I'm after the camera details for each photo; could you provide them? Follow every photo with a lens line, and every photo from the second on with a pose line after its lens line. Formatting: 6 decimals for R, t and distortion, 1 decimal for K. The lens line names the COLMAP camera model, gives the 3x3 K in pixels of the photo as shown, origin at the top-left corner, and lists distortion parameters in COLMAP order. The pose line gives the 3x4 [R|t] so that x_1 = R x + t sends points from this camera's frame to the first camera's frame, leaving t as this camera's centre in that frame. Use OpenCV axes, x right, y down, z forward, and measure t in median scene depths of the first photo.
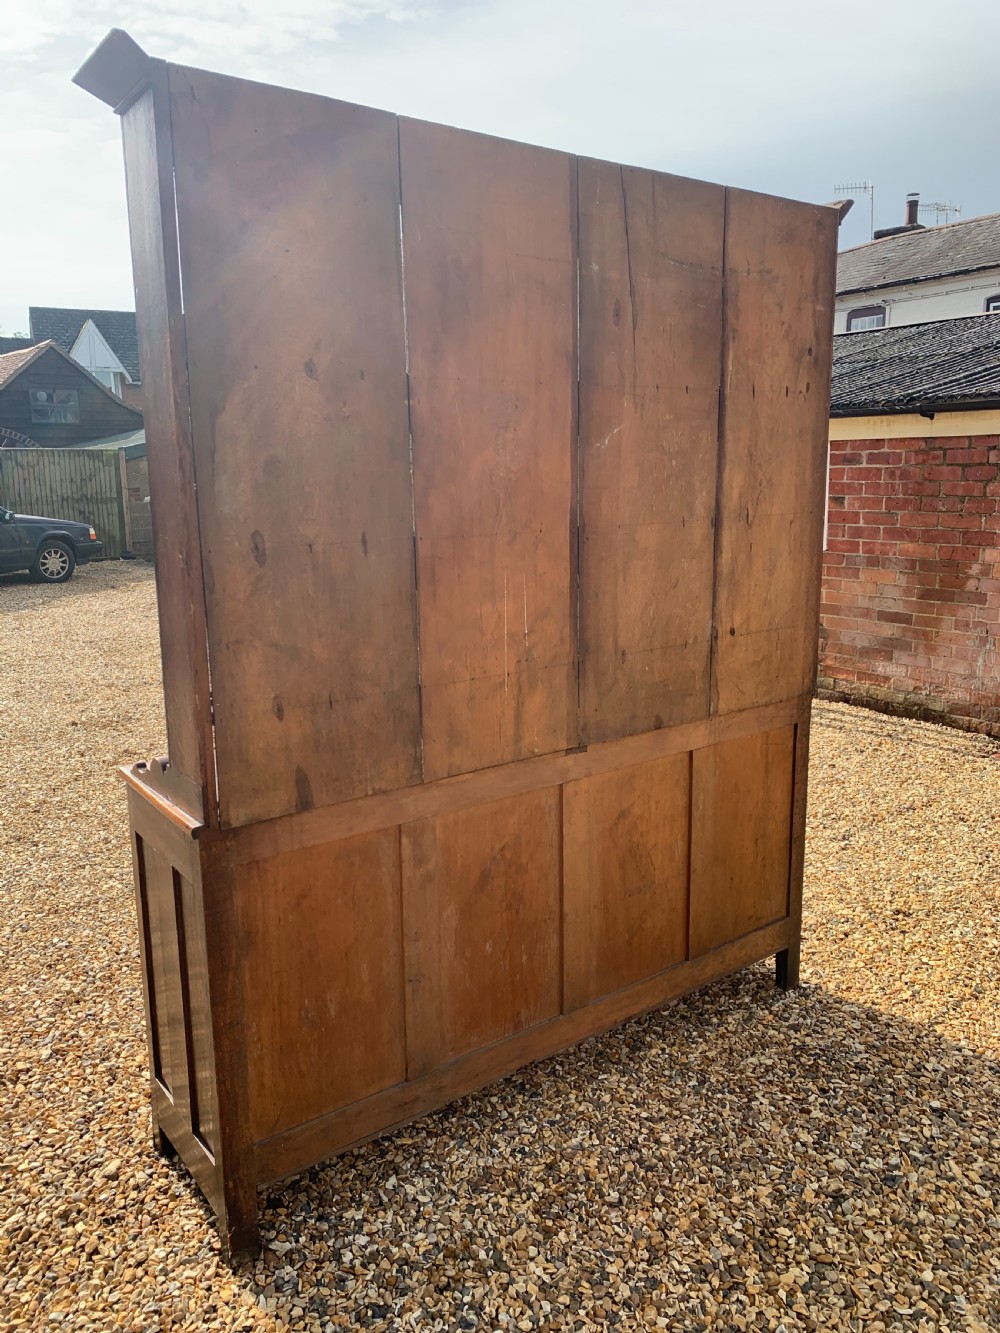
lens RADIAL K [[1011.7, 0, 504.4], [0, 1011.7, 667.9], [0, 0, 1]] dist [0.015832, -0.010344]
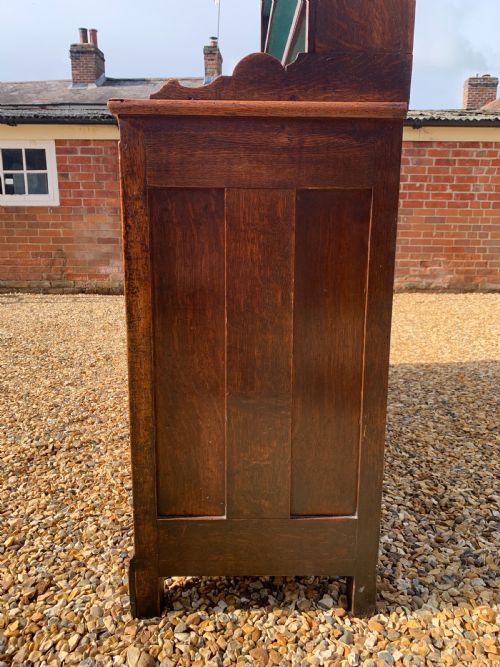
lens RADIAL K [[506.2, 0, 250.2], [0, 506.2, 333.7], [0, 0, 1]] dist [0.015832, -0.010344]
pose [[0.575654, -0.139835, 0.805648, -0.229745], [0.147239, 0.986891, 0.066087, 0.092961], [-0.804328, 0.080580, 0.588697, 0.263812]]
